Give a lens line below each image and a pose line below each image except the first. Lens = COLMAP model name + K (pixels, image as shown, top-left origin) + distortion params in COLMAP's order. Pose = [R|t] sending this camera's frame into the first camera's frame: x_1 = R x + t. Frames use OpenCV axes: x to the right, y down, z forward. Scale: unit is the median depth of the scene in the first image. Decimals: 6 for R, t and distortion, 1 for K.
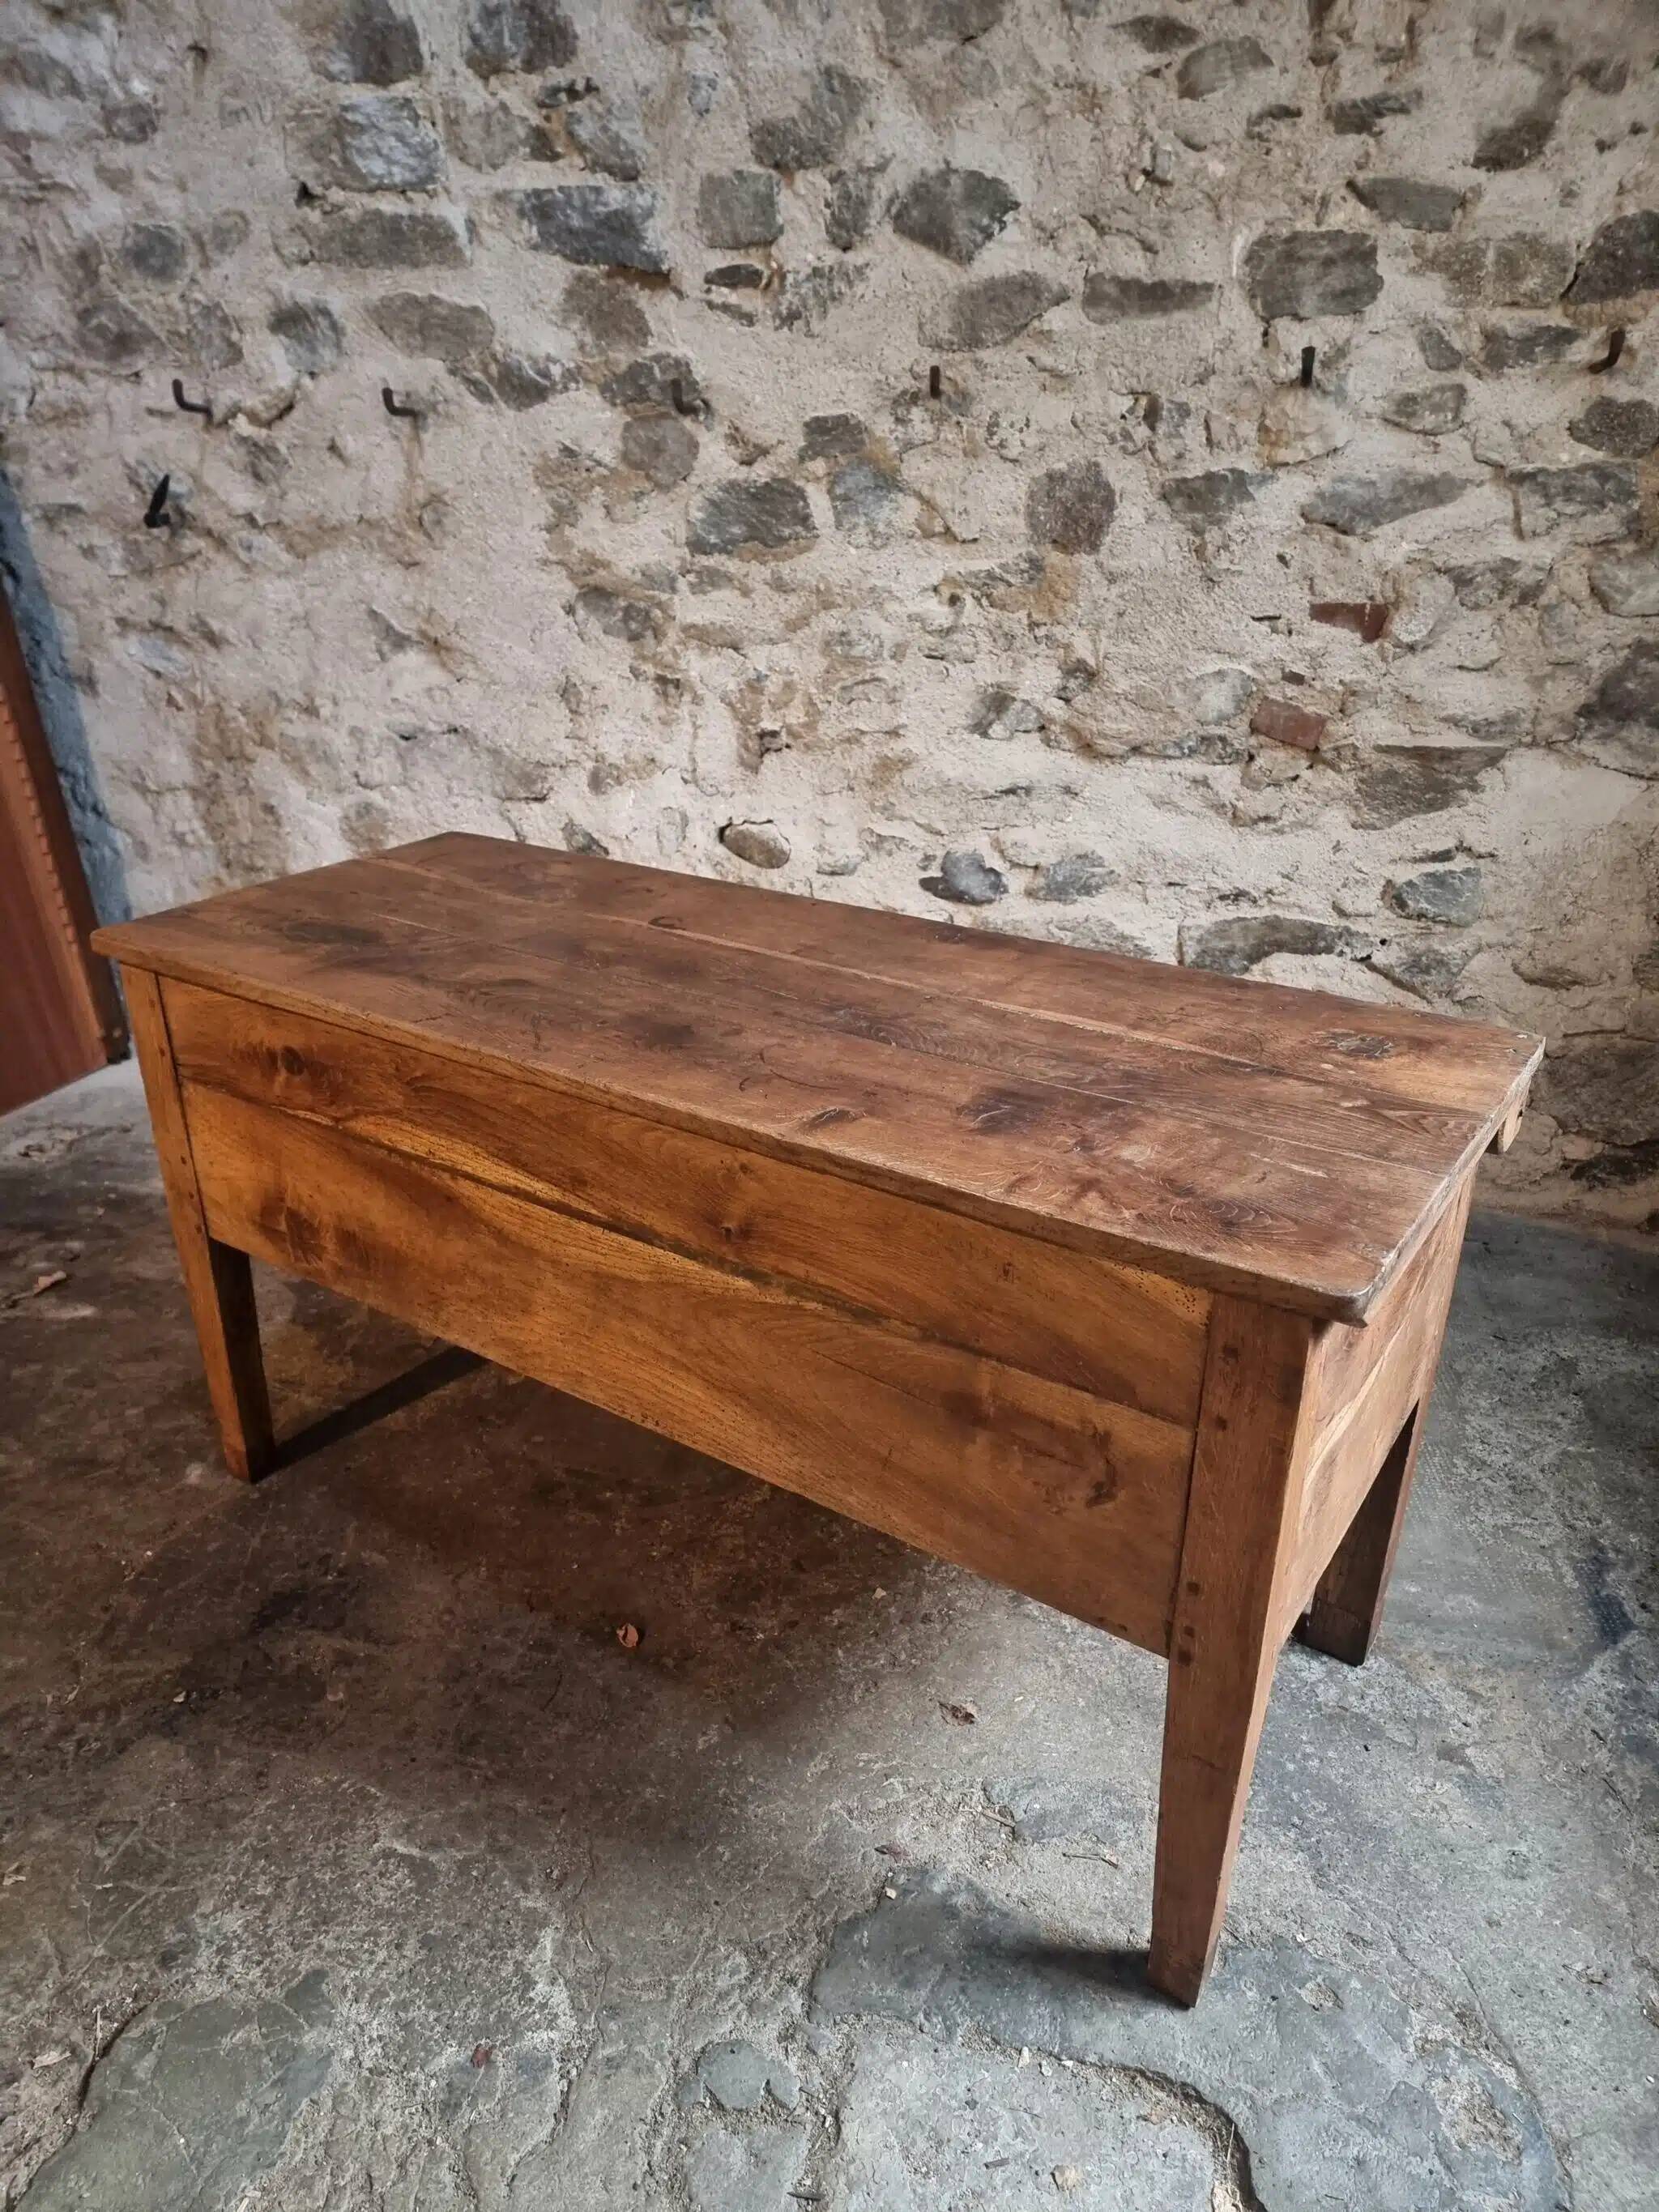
lens RADIAL K [[1530.8, 0, 802.1], [0, 1530.8, 1142.1], [0, 0, 1]] dist [0.089447, -0.078603]
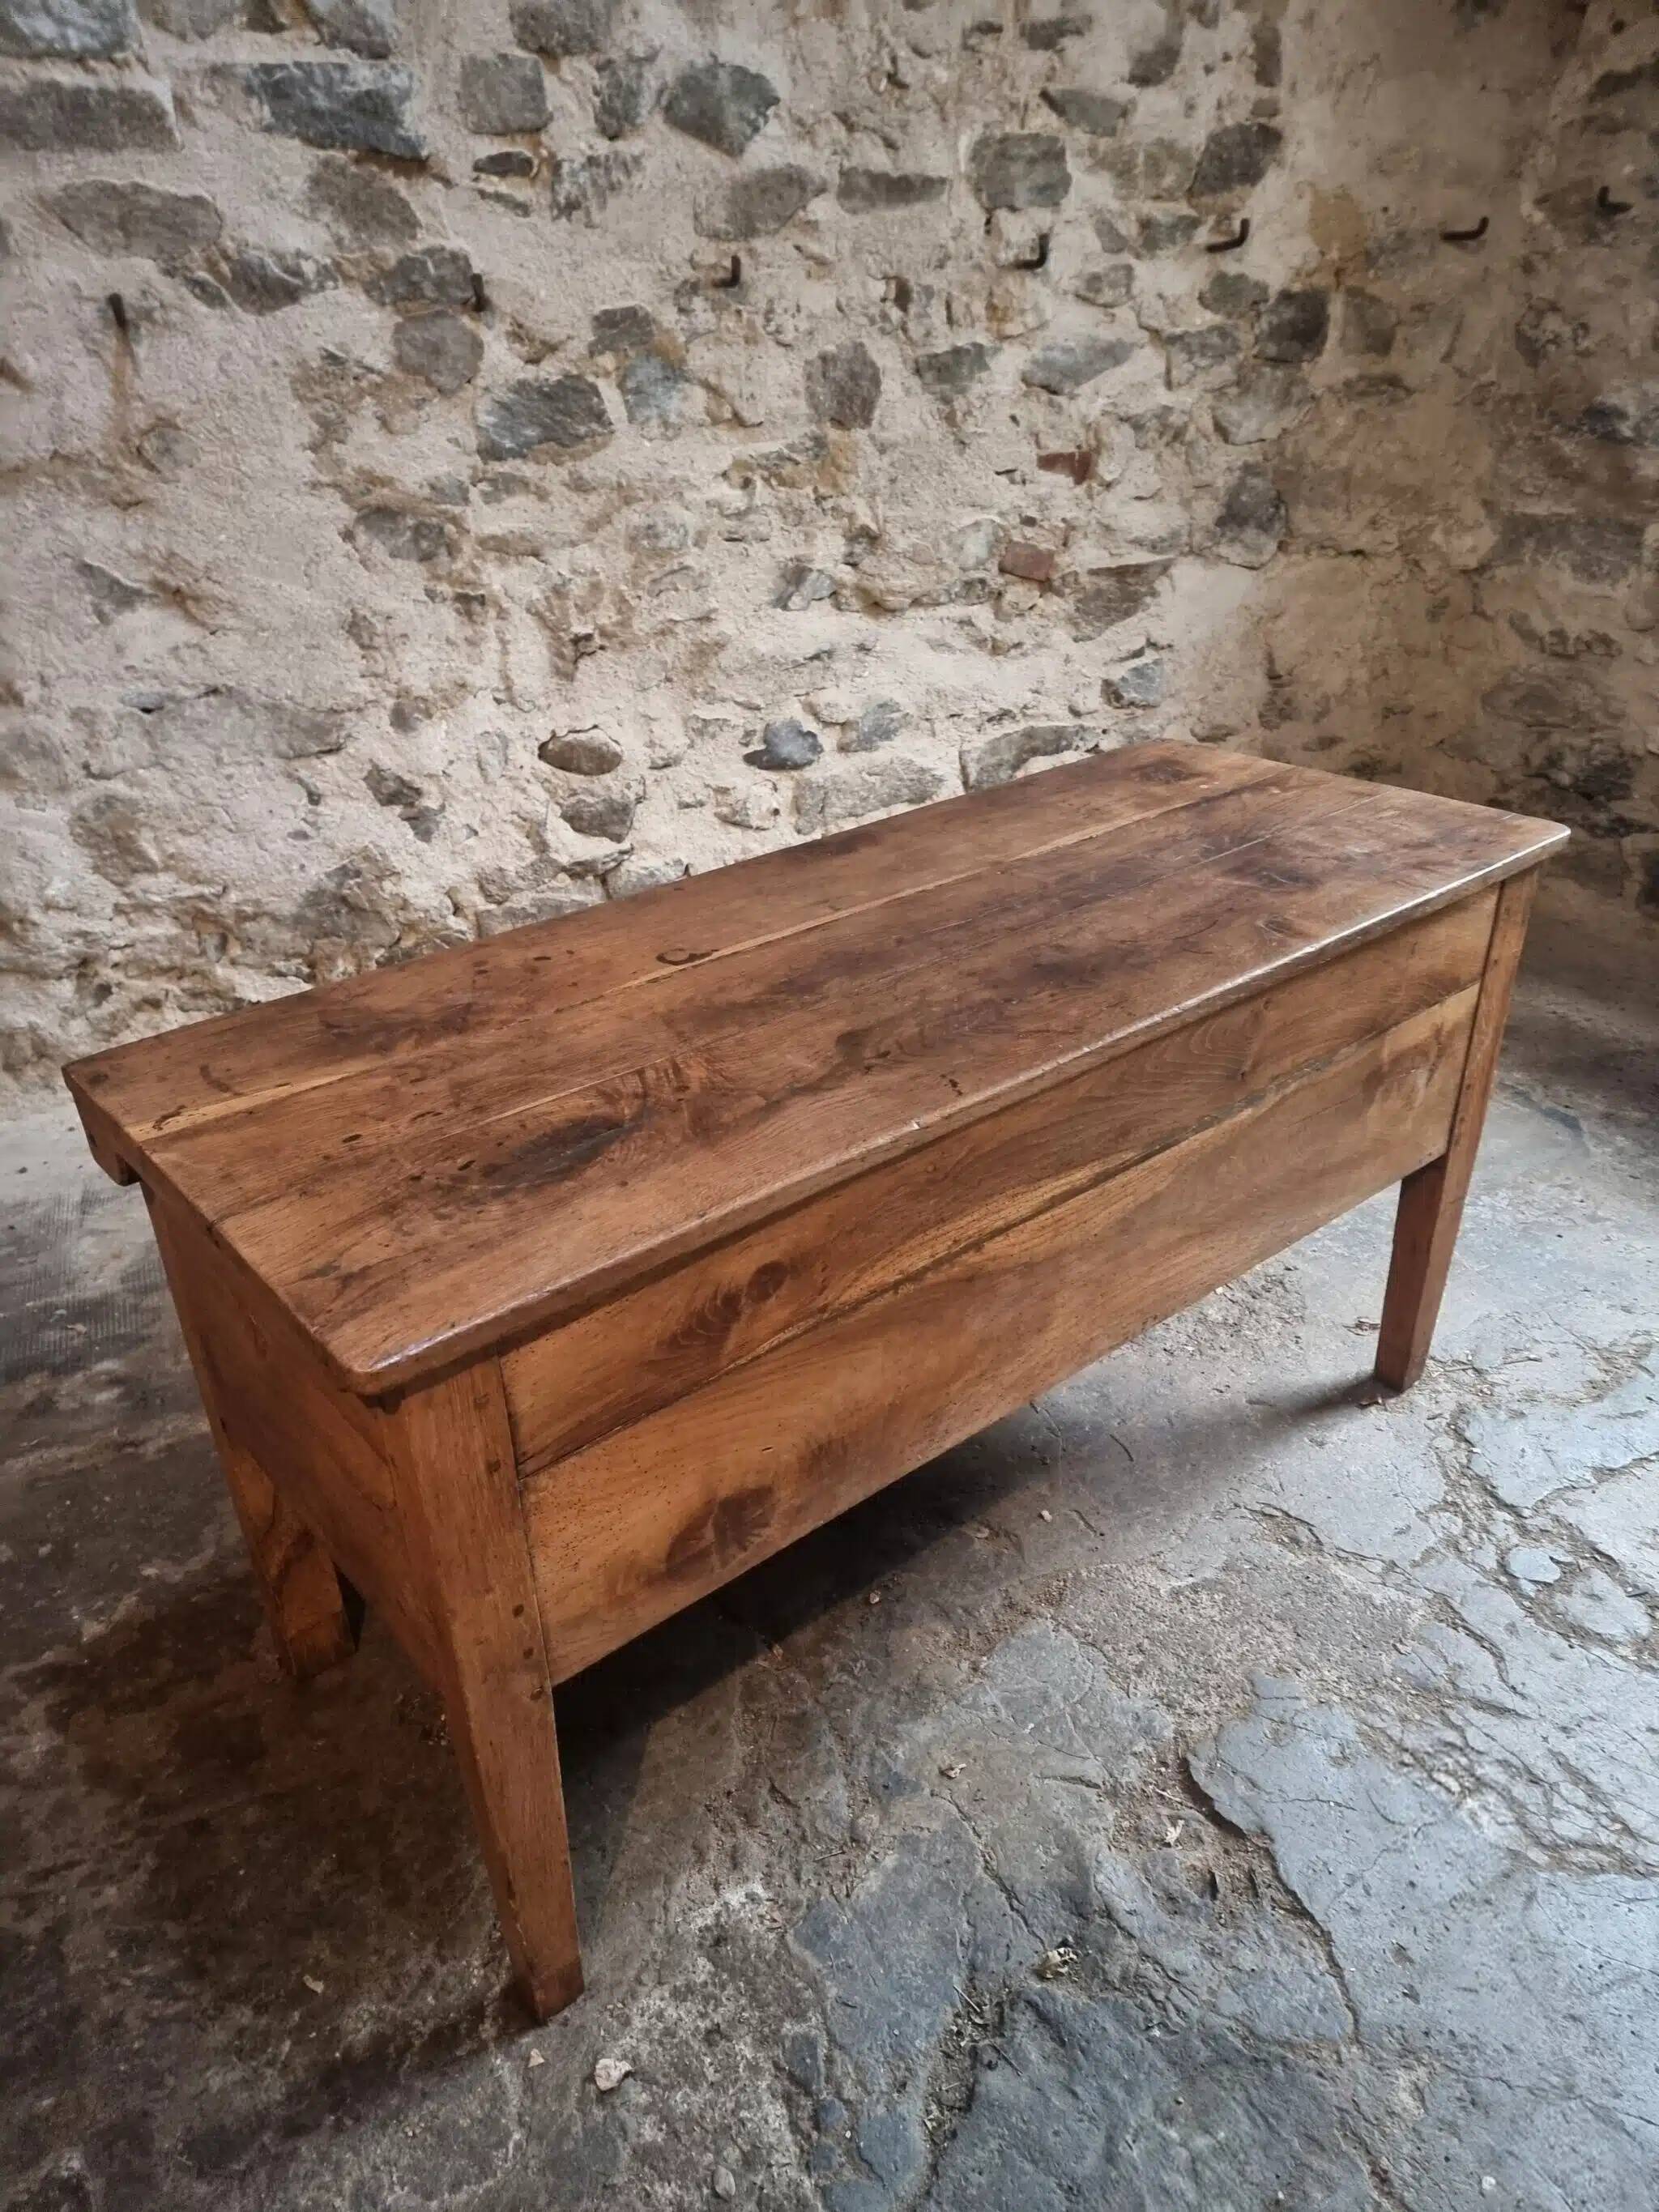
lens RADIAL K [[1534.0, 0, 797.2], [0, 1534.0, 1148.0], [0, 0, 1]] dist [0.085841, -0.076337]
pose [[0.797193, -0.314636, 0.515255, -0.595546], [0.284117, 0.948565, 0.139653, -0.058872], [-0.532692, 0.035062, 0.845582, 0.099625]]
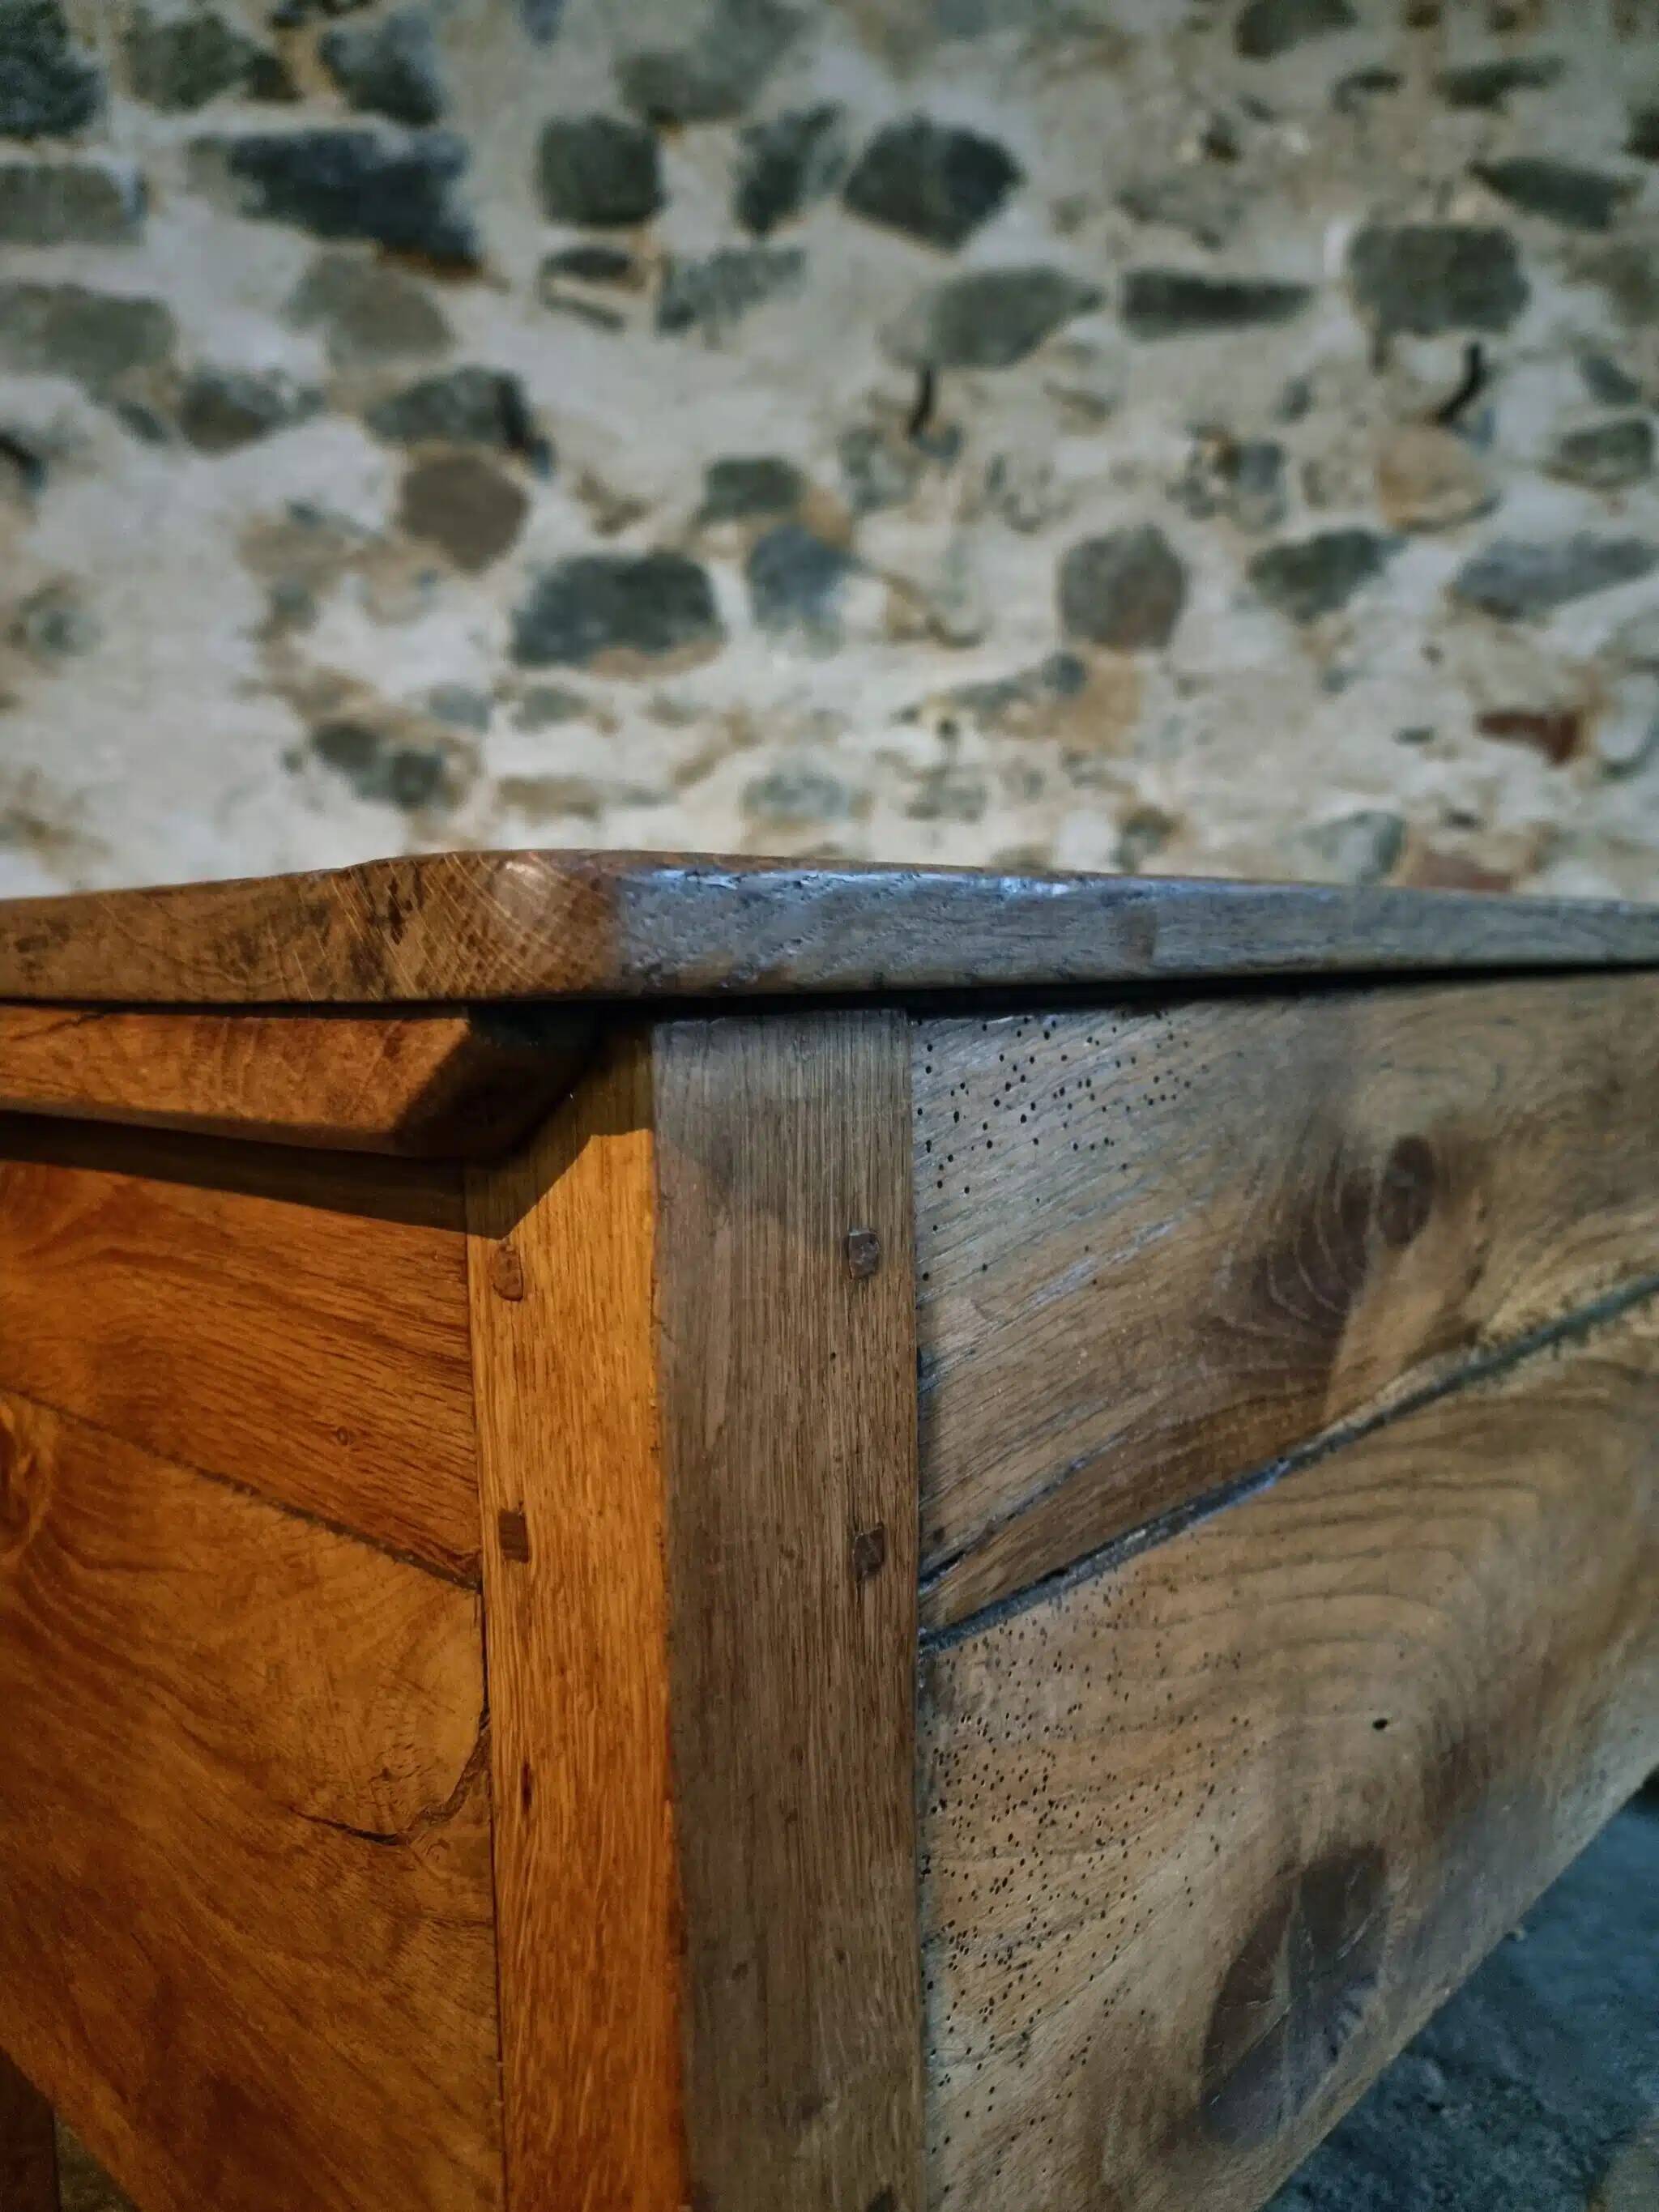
lens RADIAL K [[1571.1, 0, 818.7], [0, 1571.1, 1124.2], [0, 0, 1]] dist [0.032083, -0.047406]
pose [[0.951805, -0.035639, 0.304627, -0.166838], [0.134732, 0.940845, -0.310897, 0.003490], [-0.275527, 0.336957, 0.900303, 0.501615]]
